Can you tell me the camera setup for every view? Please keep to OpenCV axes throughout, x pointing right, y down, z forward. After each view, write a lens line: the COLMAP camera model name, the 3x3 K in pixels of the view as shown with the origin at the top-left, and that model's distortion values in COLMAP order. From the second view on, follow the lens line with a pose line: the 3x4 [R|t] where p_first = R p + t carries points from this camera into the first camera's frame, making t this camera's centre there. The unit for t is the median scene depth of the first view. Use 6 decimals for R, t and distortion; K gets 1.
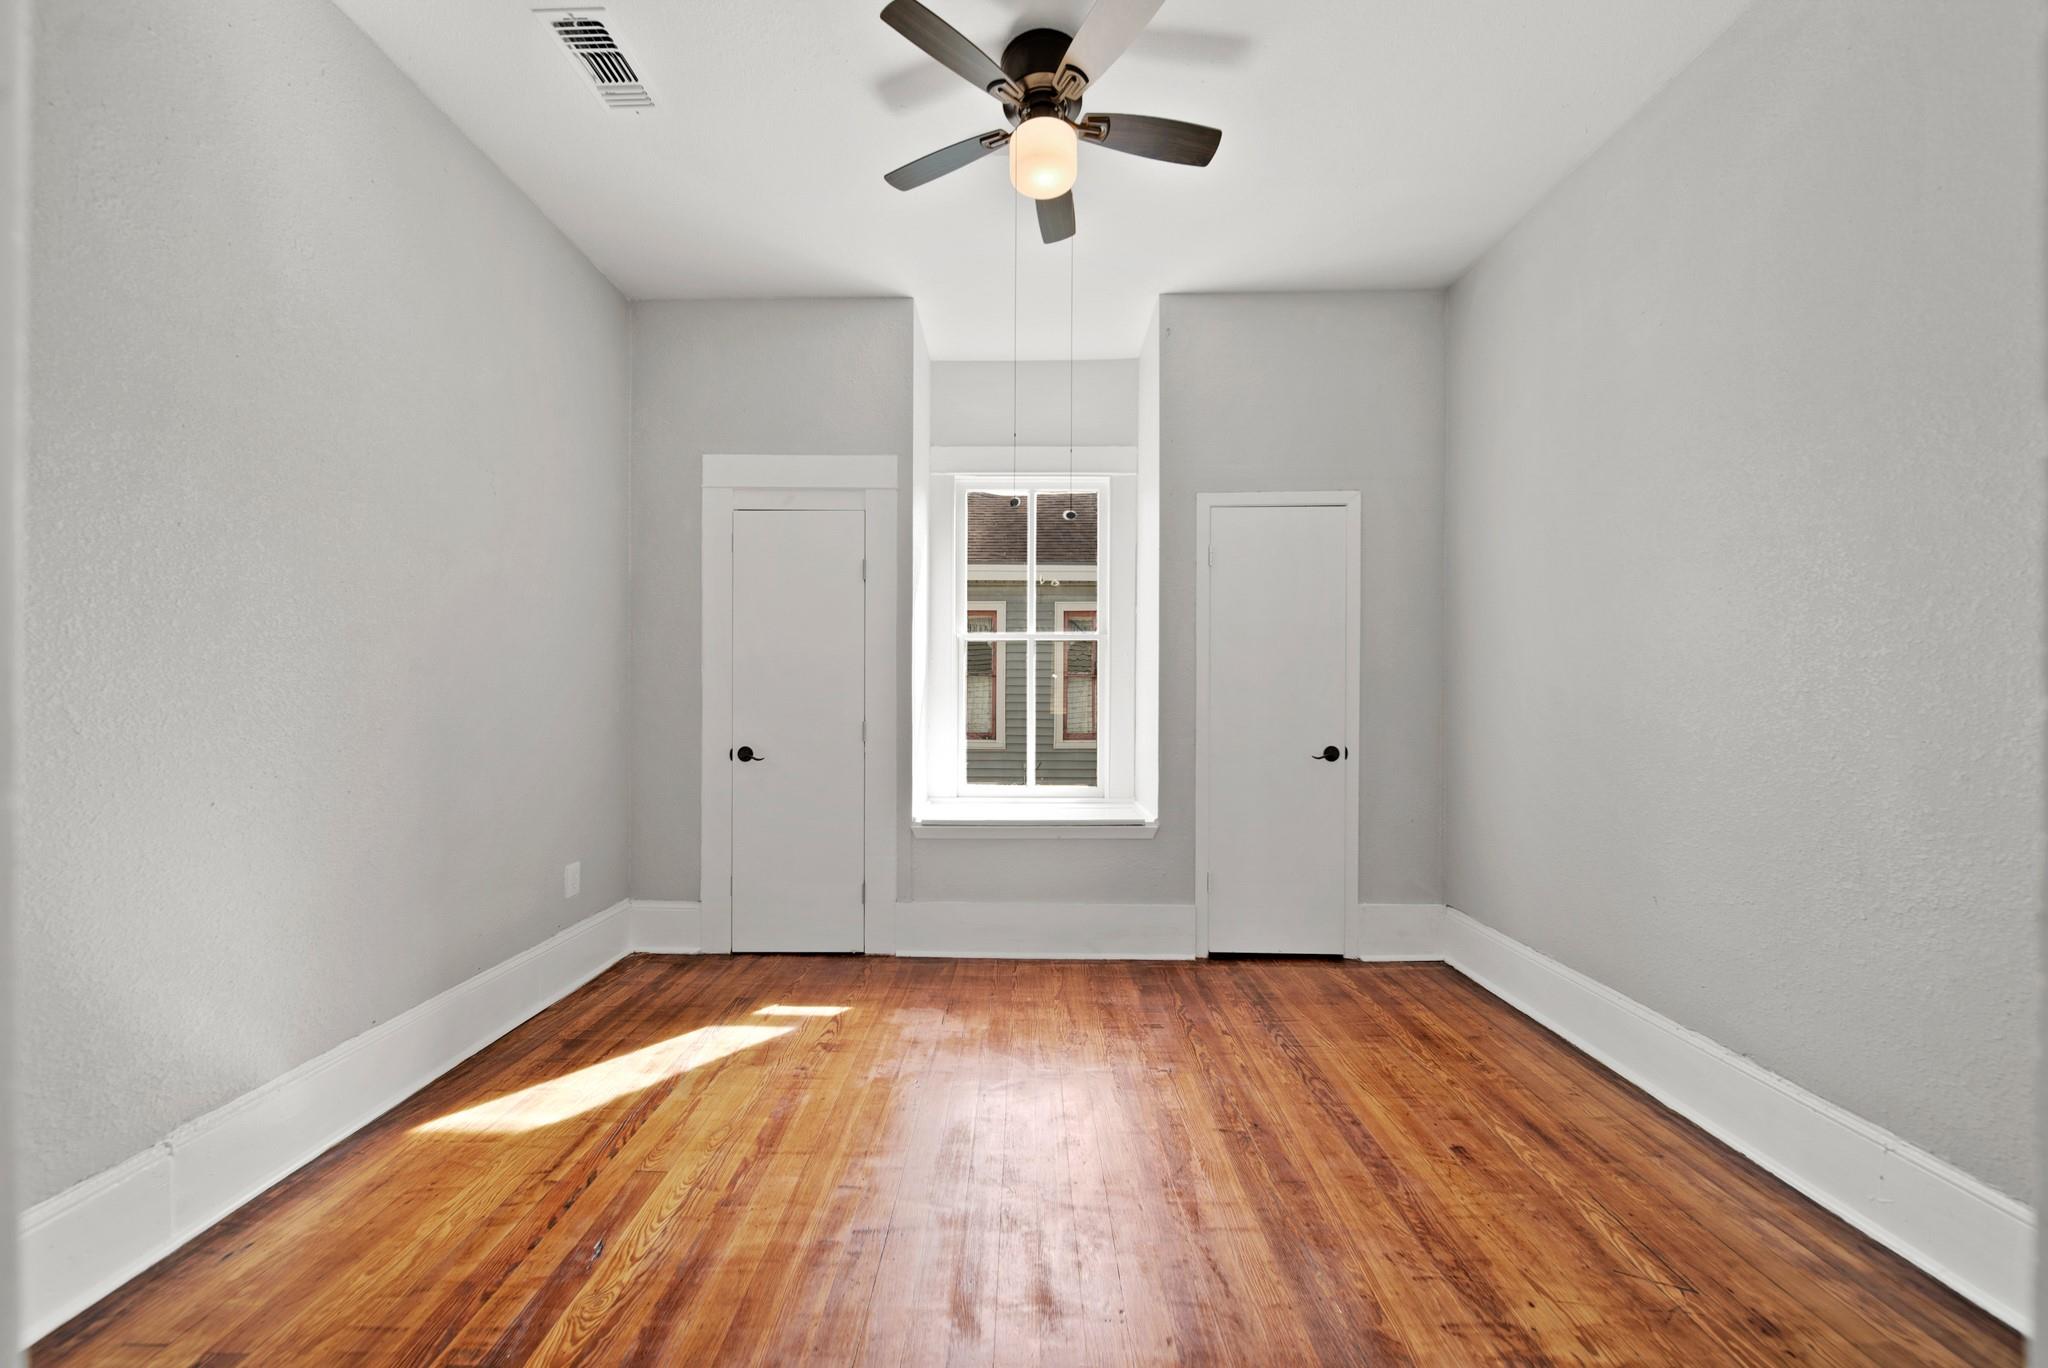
lens RADIAL K [[738.3, 0, 1024.0], [0, 738.3, 684.0], [0, 0, 1]] dist [-0.001011, -0.000175]
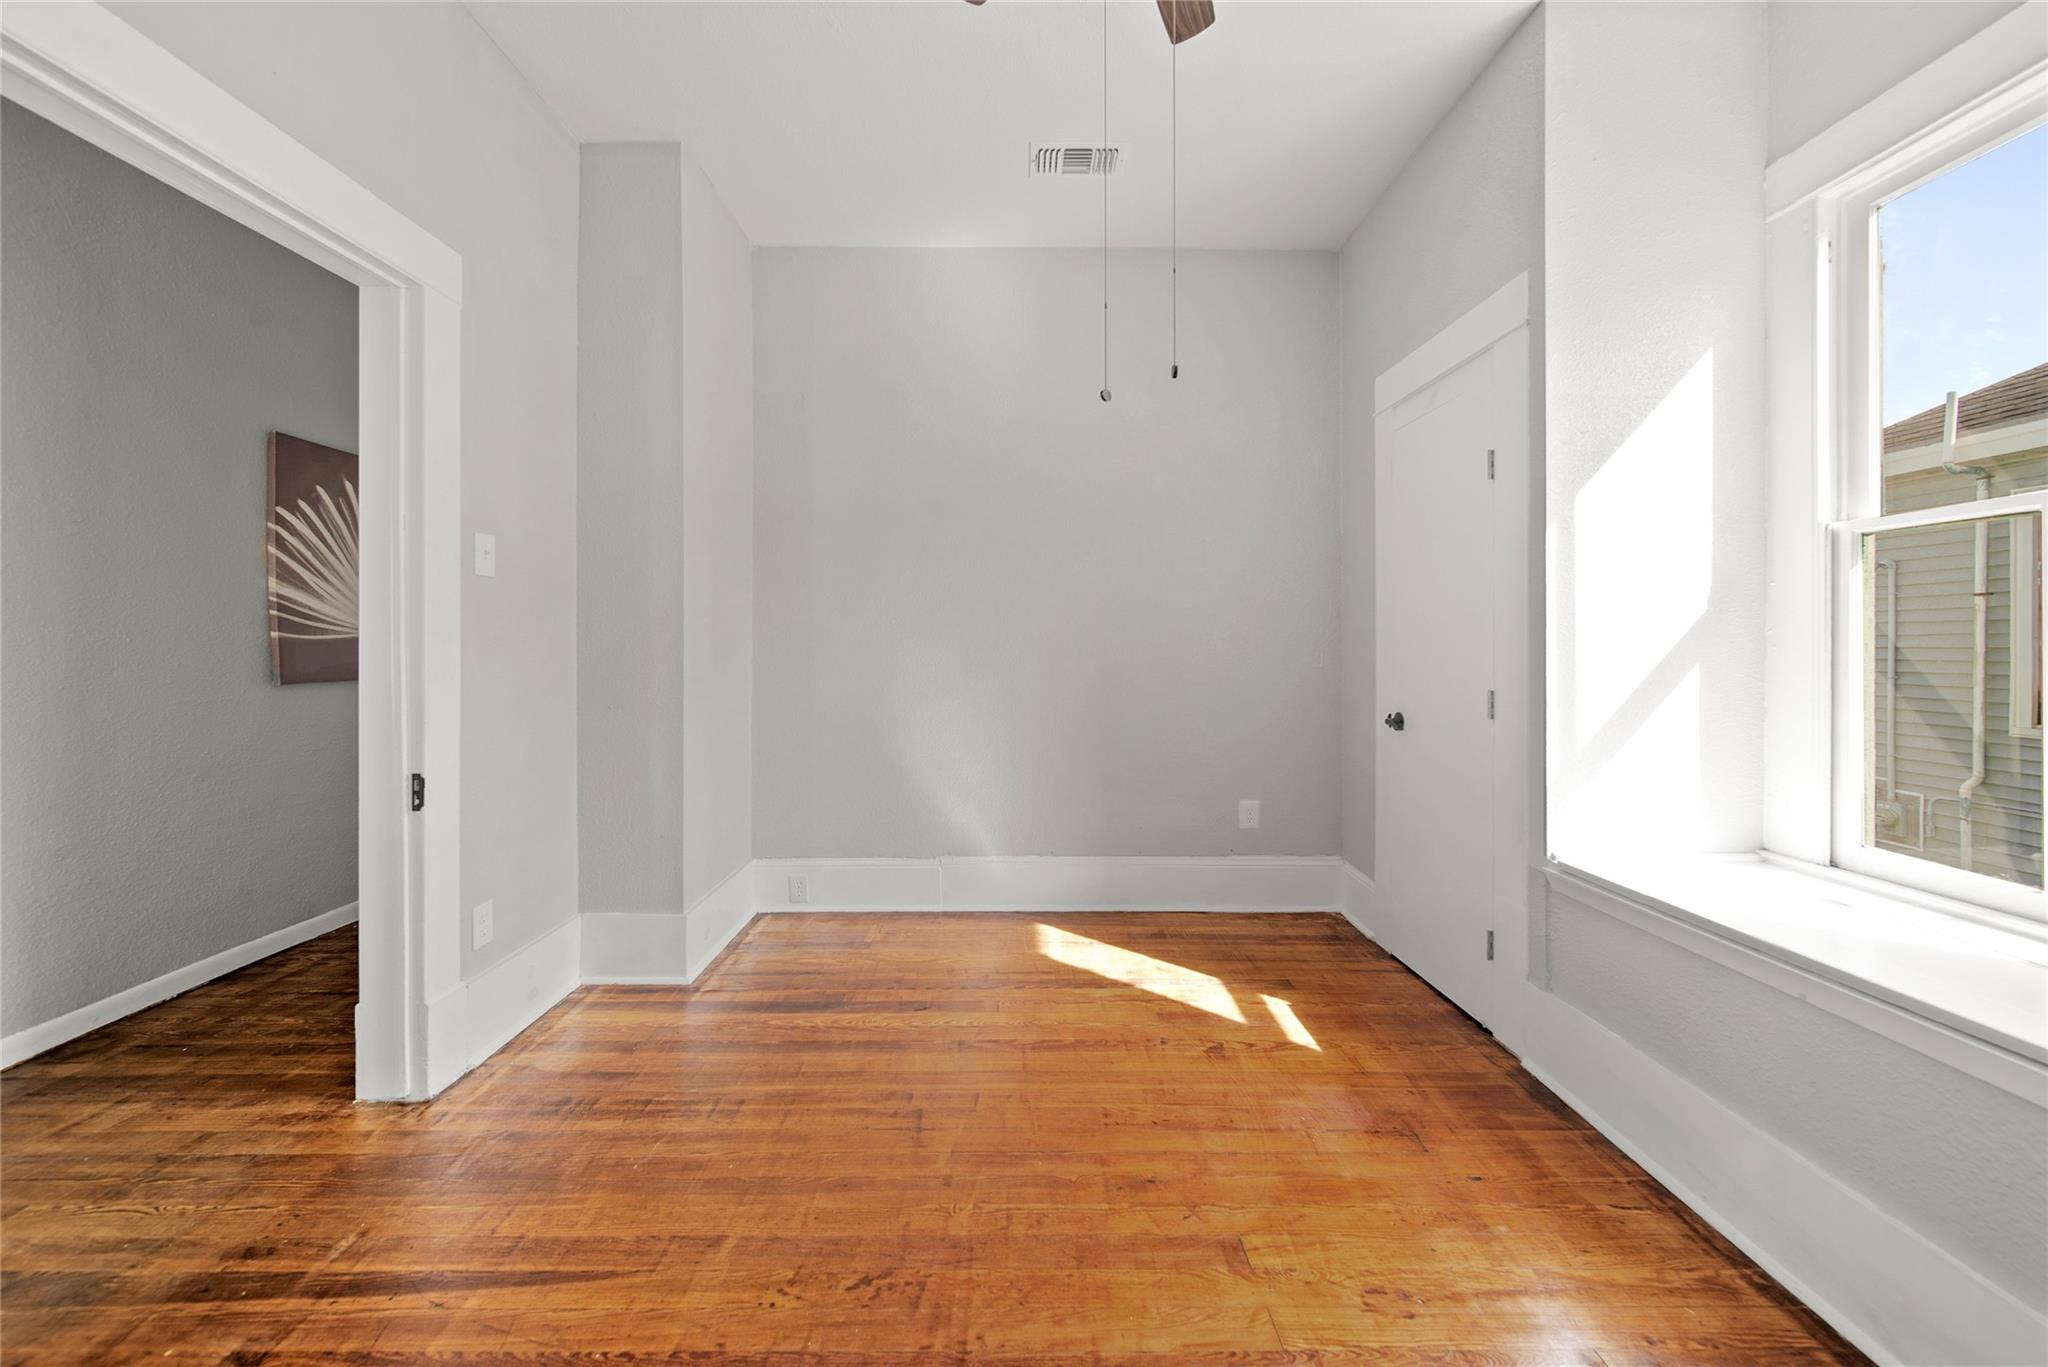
lens RADIAL K [[731.6, 0, 1006.6], [0, 731.6, 654.1], [0, 0, 1]] dist [-0.000994, -0.000382]
pose [[0.021652, 0.005754, -0.999749, 0.530566], [0.005318, 0.999969, 0.005871, 0.013002], [0.999751, -0.005443, 0.021621, 0.655159]]
